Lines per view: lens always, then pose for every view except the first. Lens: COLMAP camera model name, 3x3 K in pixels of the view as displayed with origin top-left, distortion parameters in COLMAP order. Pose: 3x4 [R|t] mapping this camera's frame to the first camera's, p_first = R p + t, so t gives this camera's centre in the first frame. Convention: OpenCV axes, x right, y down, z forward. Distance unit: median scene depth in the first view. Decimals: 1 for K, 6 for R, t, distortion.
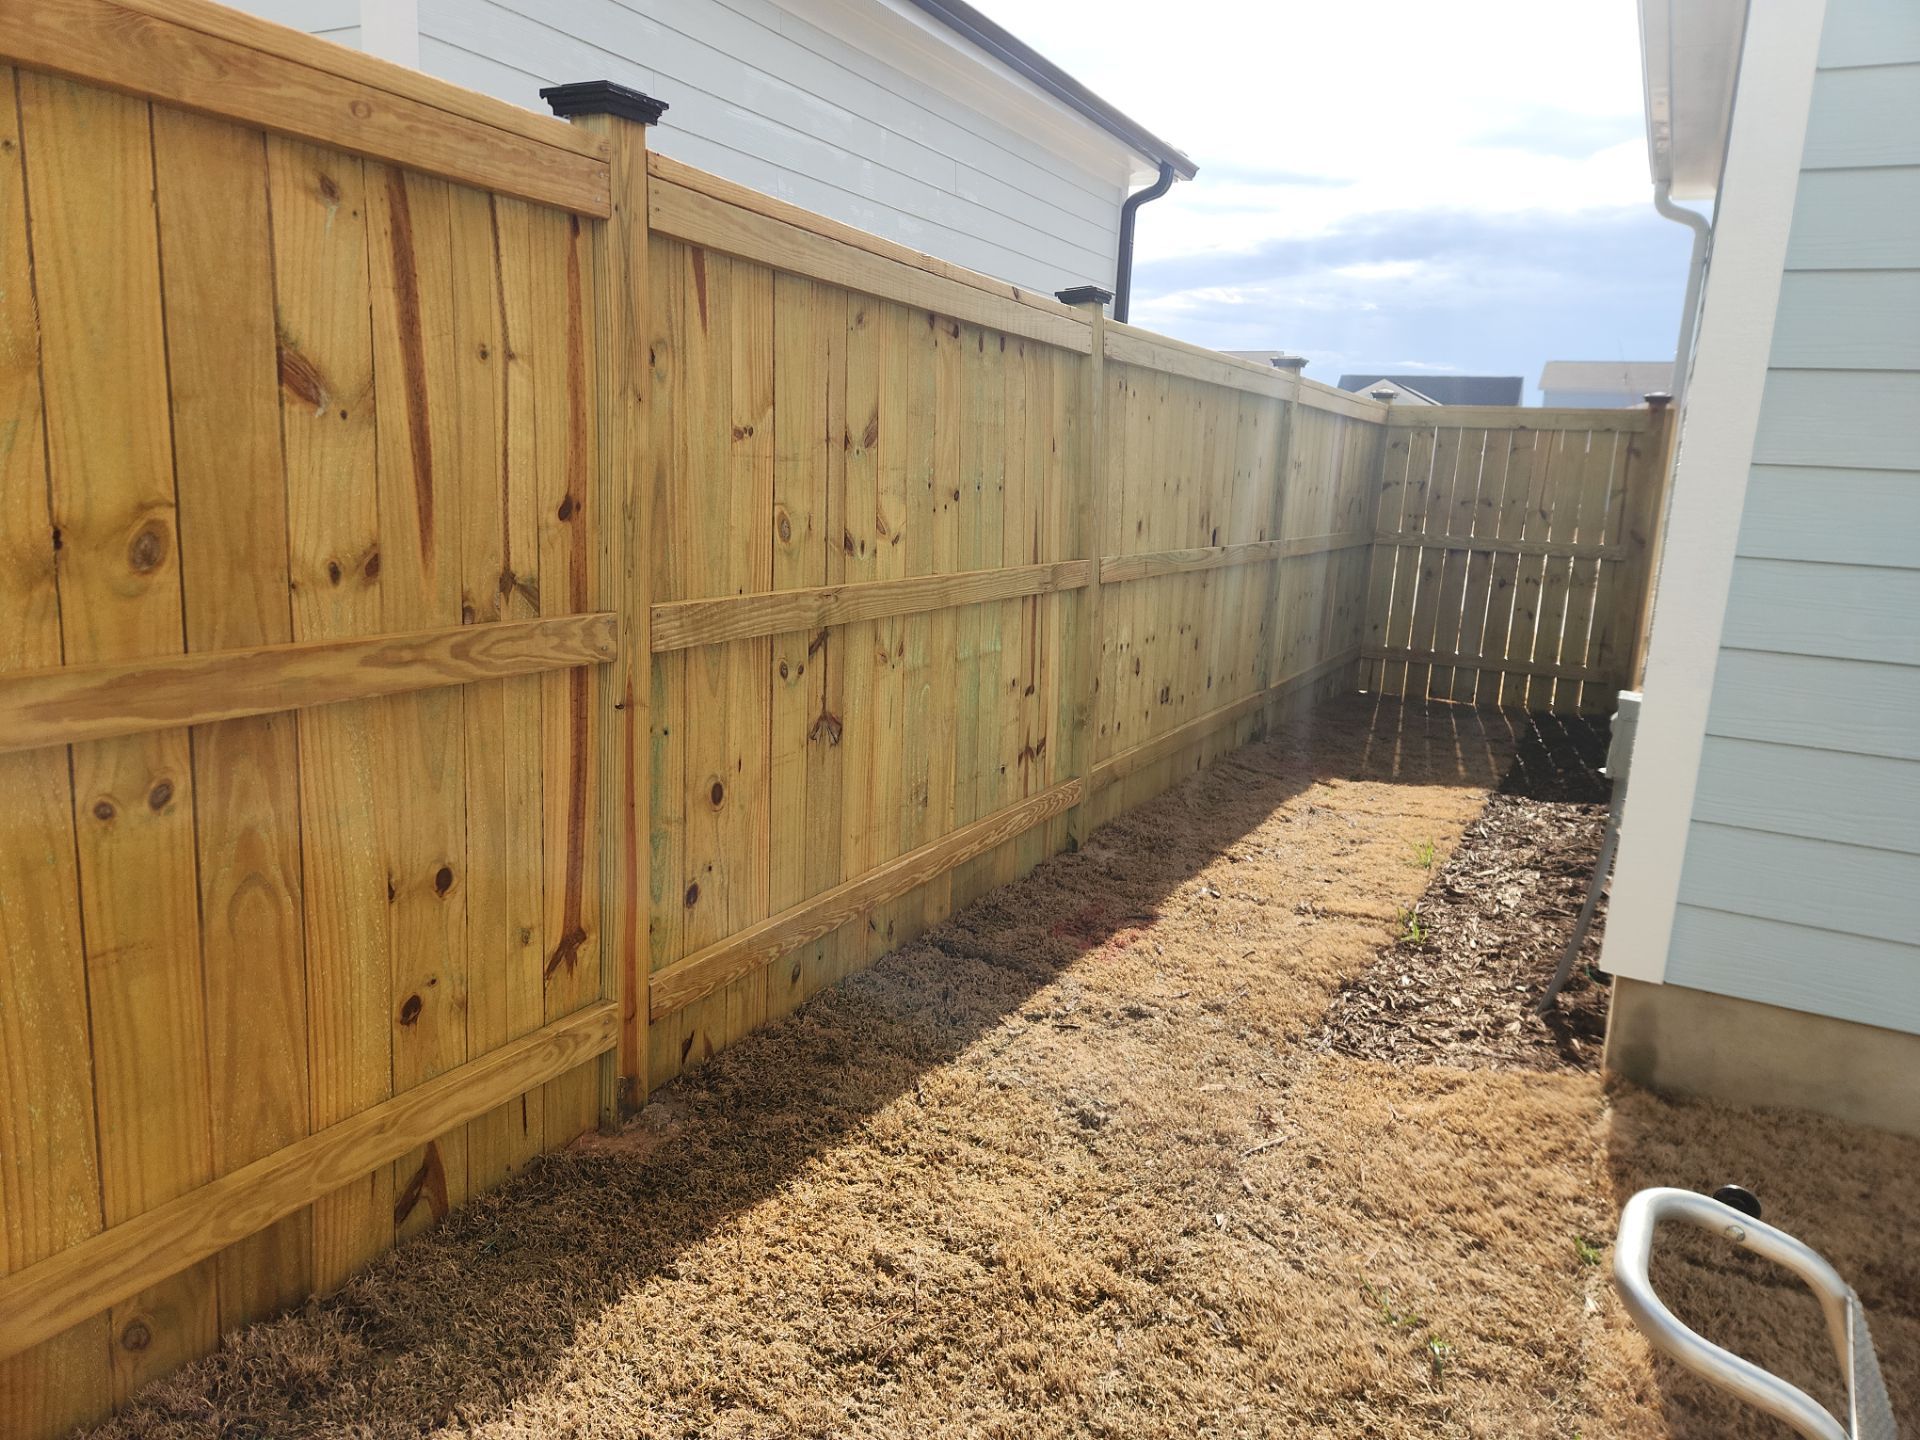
lens RADIAL K [[1221.1, 0, 956.2], [0, 1221.1, 689.1], [0, 0, 1]] dist [0.071047, -0.049022]
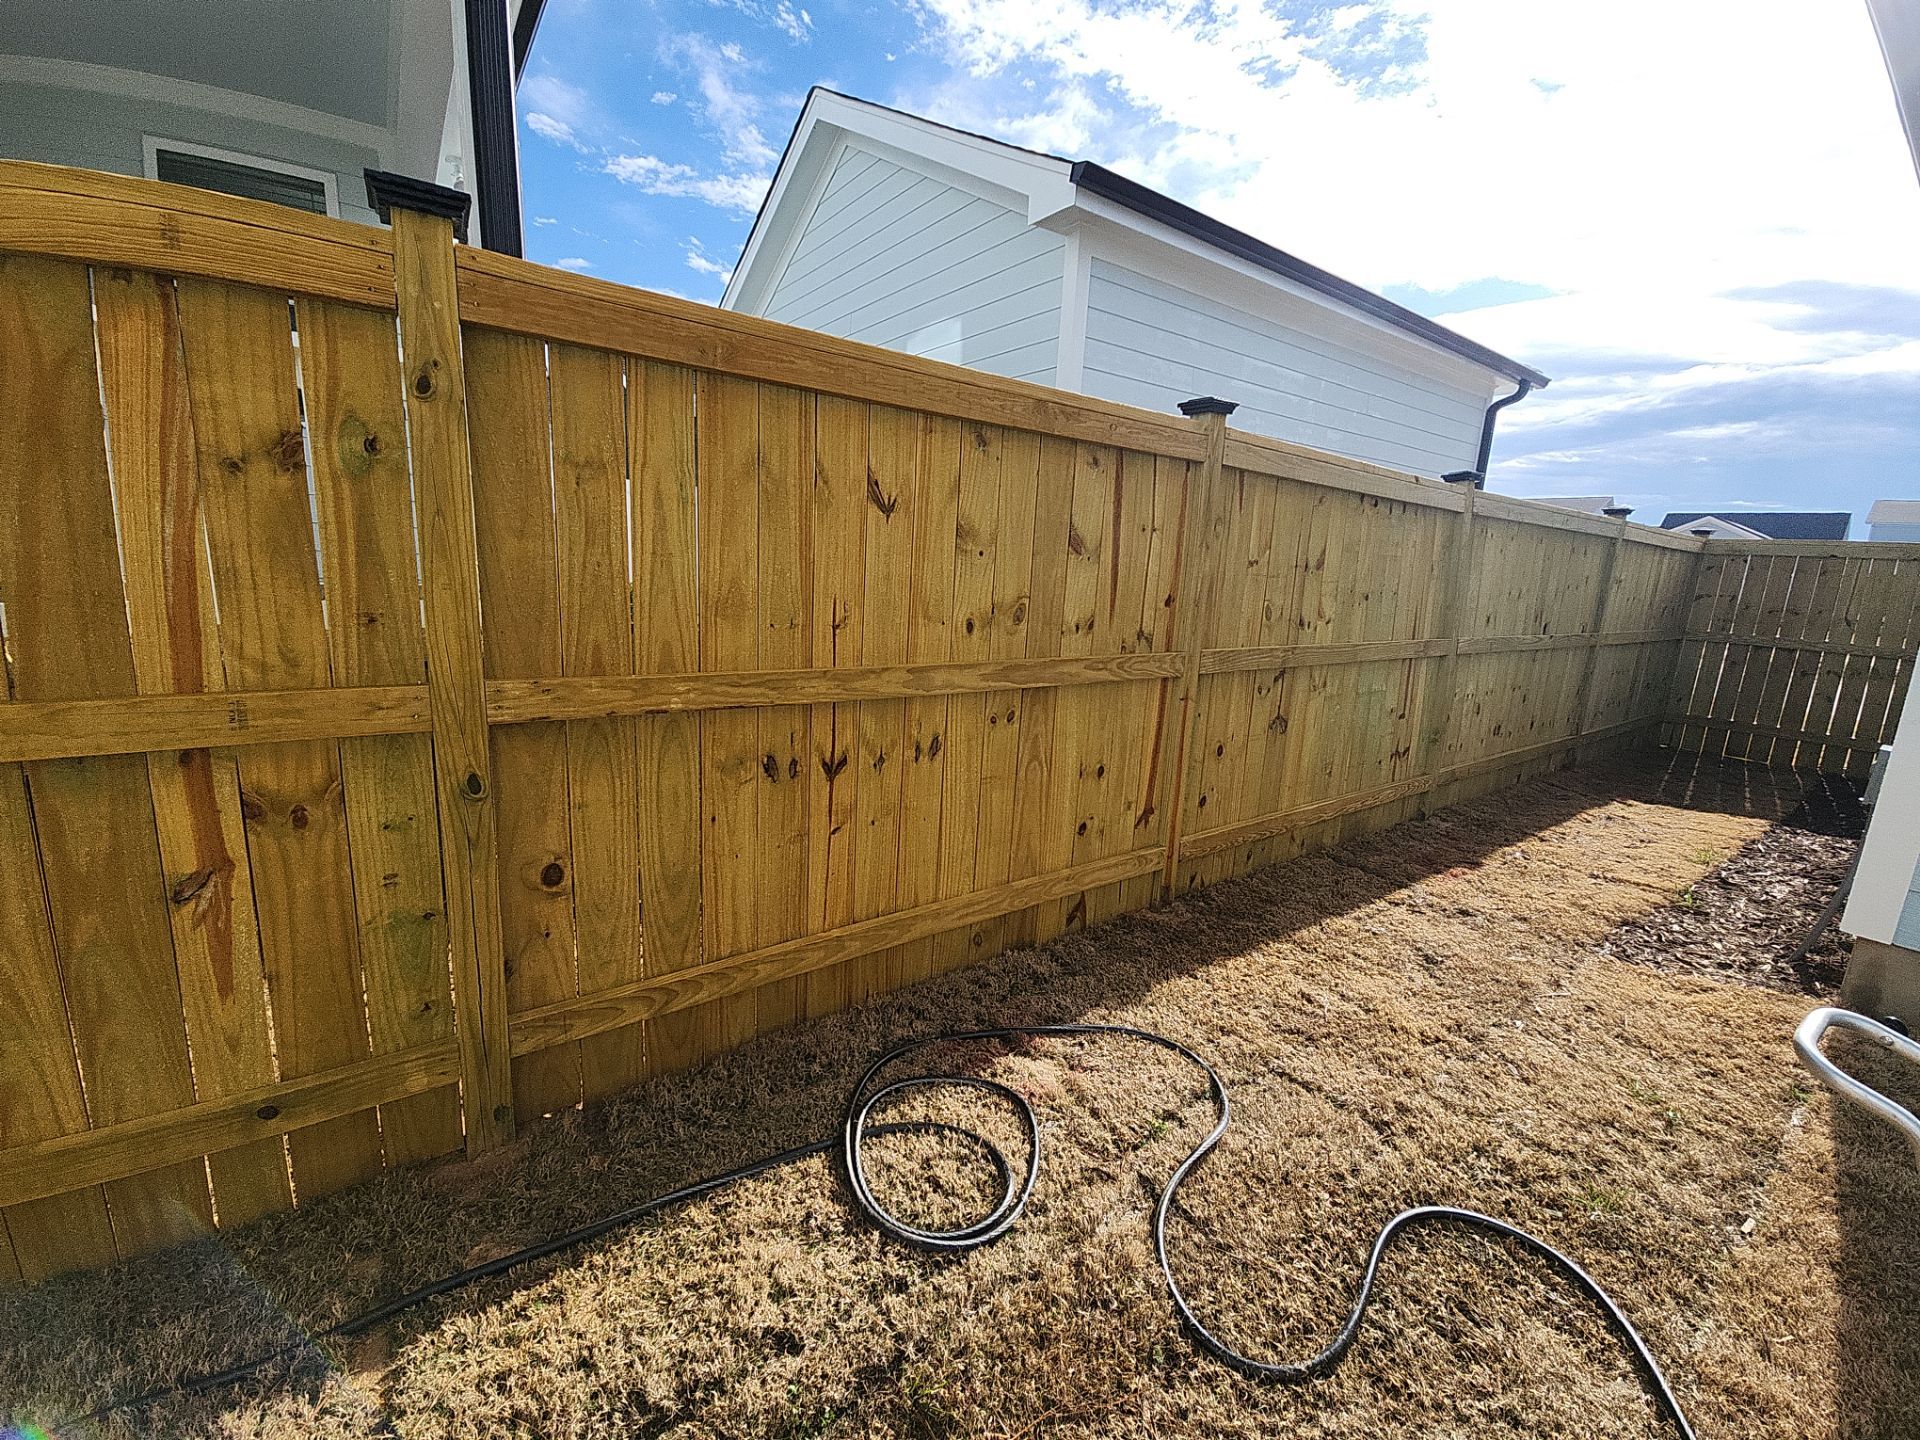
lens RADIAL K [[782.7, 0, 957.4], [0, 782.7, 714.1], [0, 0, 1]] dist [0.018873, -0.010070]
pose [[0.910986, 0.076136, -0.405350, -0.074844], [-0.079708, 0.996785, 0.008088, 0.049914], [0.404663, 0.024941, 0.914126, -0.285199]]
